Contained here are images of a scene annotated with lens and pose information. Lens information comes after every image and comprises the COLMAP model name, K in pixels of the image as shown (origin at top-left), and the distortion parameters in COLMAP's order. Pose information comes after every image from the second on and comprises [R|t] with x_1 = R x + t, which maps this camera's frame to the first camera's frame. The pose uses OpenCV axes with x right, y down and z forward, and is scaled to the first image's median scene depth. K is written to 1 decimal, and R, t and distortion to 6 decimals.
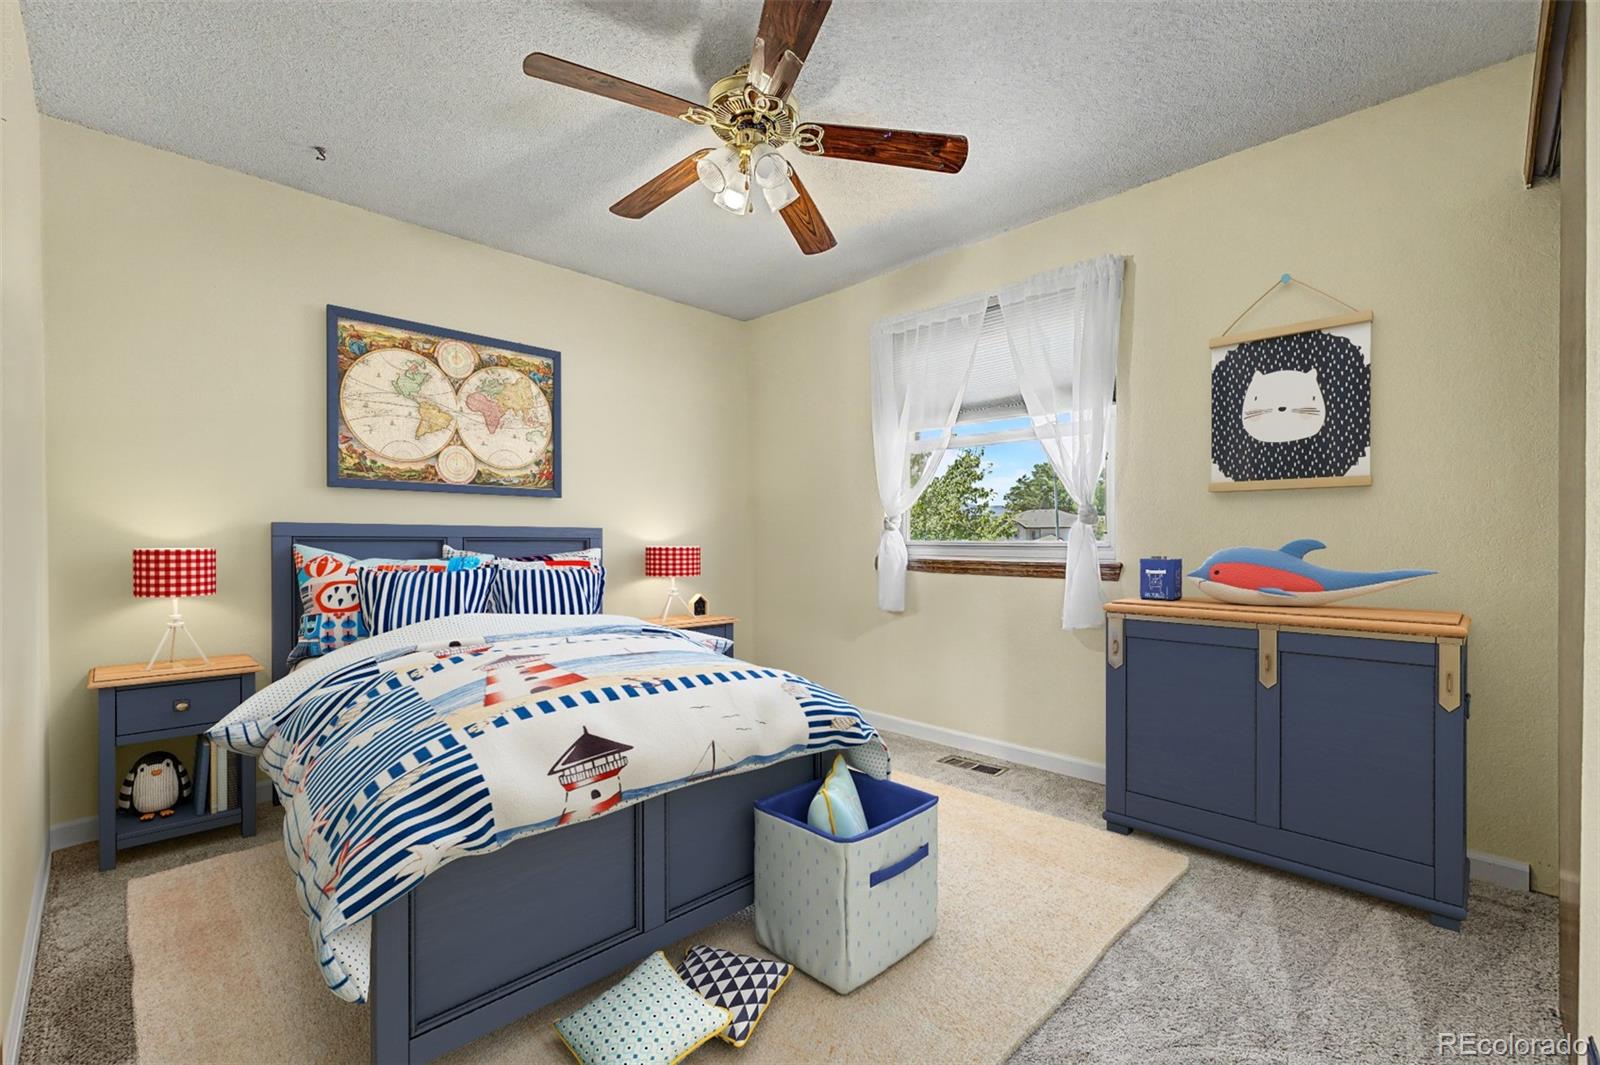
lens RADIAL K [[679.6, 0, 798.4], [0, 679.6, 535.1], [0, 0, 1]] dist [0.004091, 0.000423]
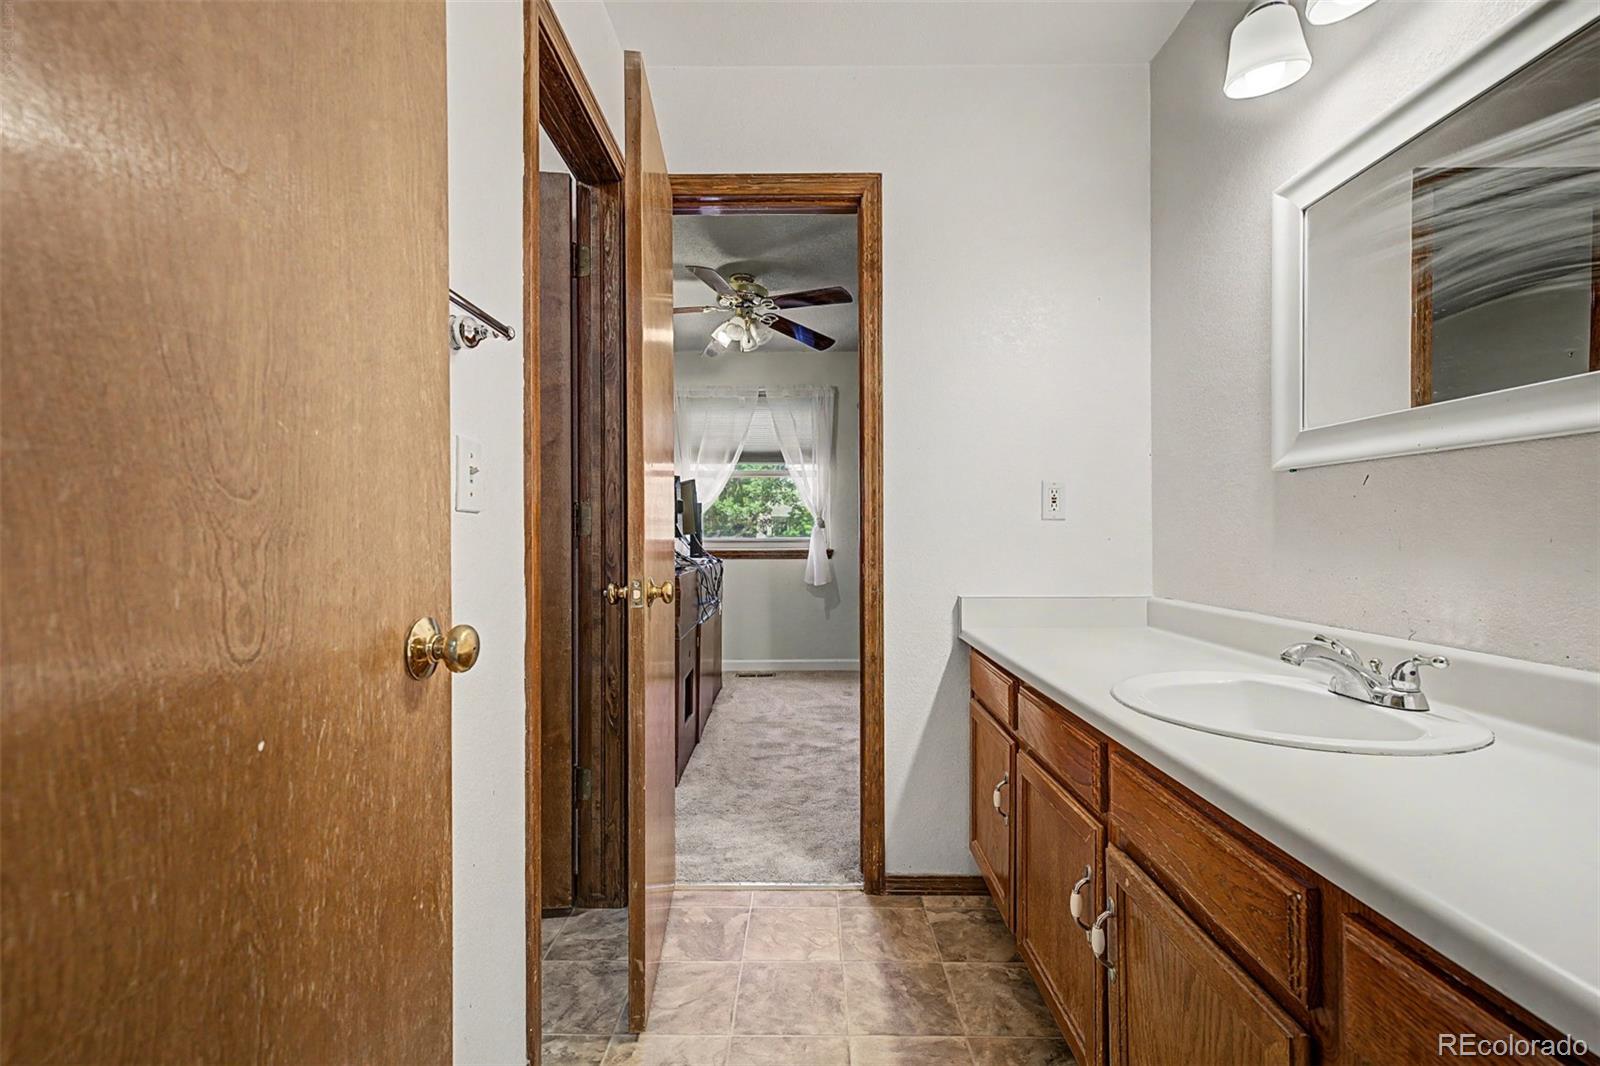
lens RADIAL K [[679.6, 0, 799.1], [0, 679.6, 533.2], [0, 0, 1]] dist [0.004091, 0.000423]
pose [[0.707514, -0.001074, 0.706699, -0.829882], [-0.001806, 0.999993, 0.003328, -0.008231], [-0.706697, -0.003631, 0.707507, -0.232320]]
